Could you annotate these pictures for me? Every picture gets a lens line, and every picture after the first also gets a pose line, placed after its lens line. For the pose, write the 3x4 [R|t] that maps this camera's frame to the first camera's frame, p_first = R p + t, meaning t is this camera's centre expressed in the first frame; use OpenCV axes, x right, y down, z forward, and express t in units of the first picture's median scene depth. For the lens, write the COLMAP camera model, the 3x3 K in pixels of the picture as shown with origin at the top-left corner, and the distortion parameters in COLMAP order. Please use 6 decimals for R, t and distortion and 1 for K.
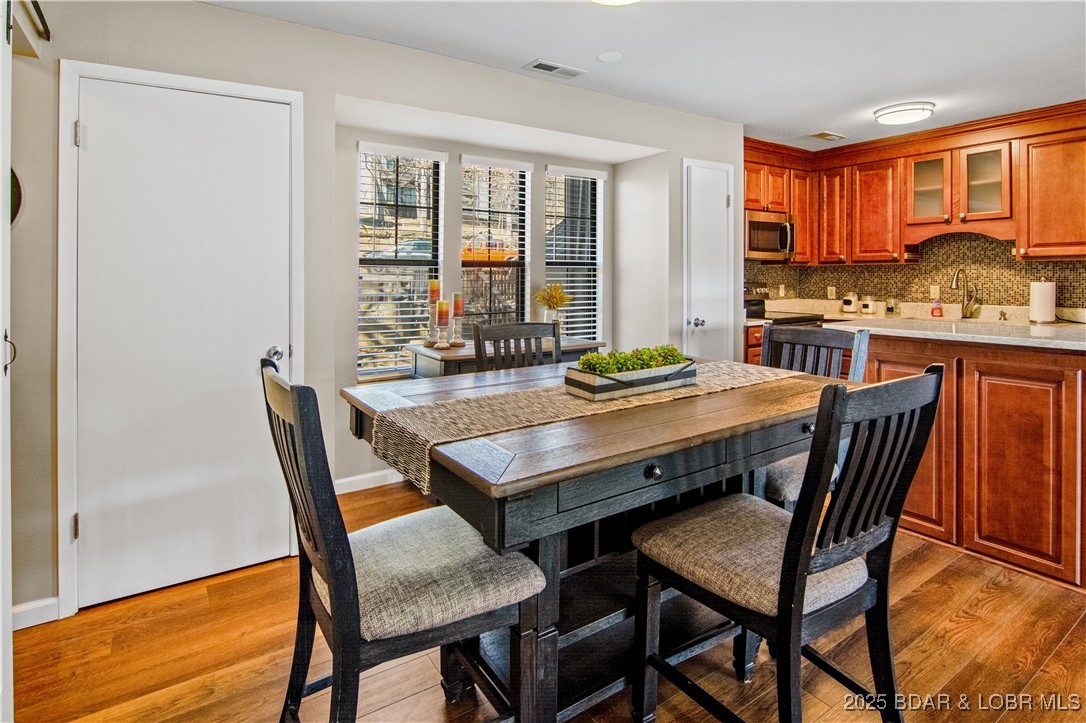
lens RADIAL K [[553.4, 0, 549.6], [0, 553.4, 278.3], [0, 0, 1]] dist [-0.004152, -0.007932]
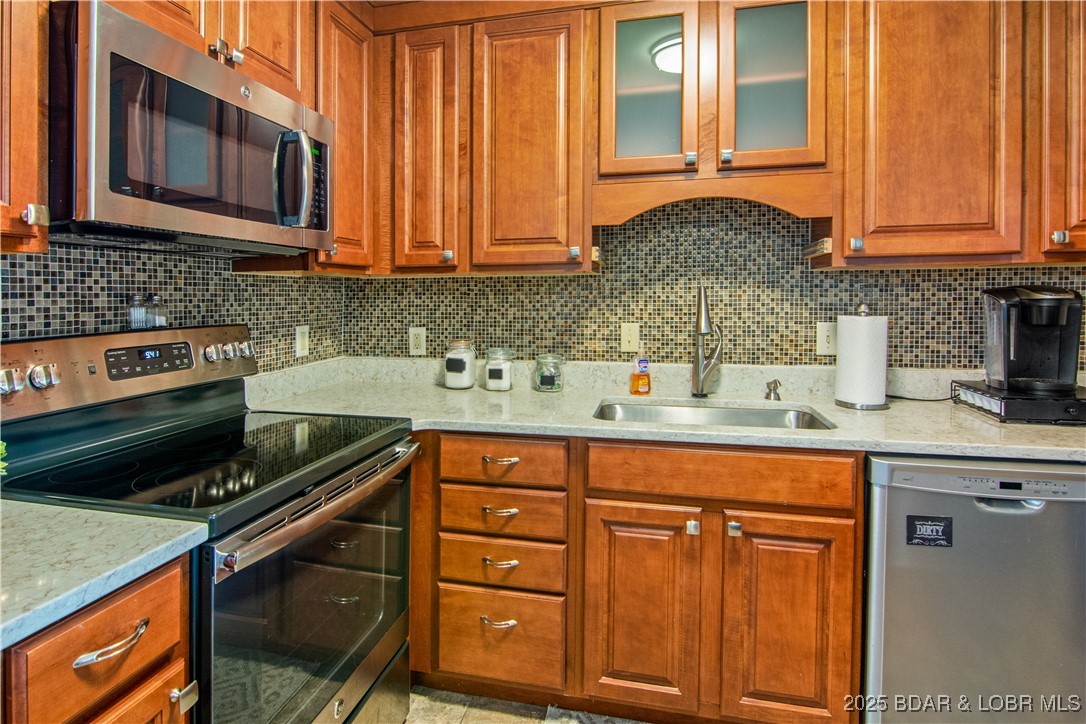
lens RADIAL K [[553.4, 0, 533.7], [0, 553.4, 301.9], [0, 0, 1]] dist [-0.004152, -0.007932]
pose [[0.742199, -0.004678, 0.670163, 0.333285], [0.005266, 0.999985, 0.001149, -0.005588], [-0.670159, 0.002676, 0.742213, 0.715635]]
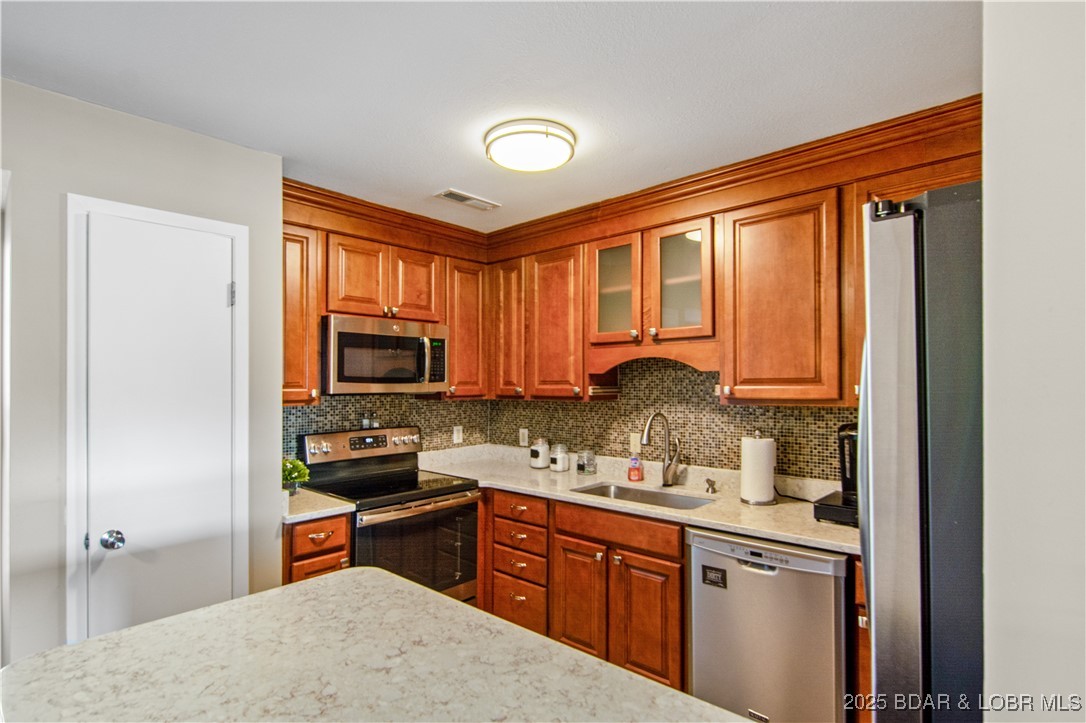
lens RADIAL K [[532.8, 0, 539.6], [0, 532.8, 377.6], [0, 0, 1]] dist [0.003517, 0.000207]
pose [[0.971687, 0.007489, 0.236153, 0.427880], [-0.002963, 0.999805, -0.019511, -0.043004], [-0.236254, 0.018259, 0.971520, 0.385421]]
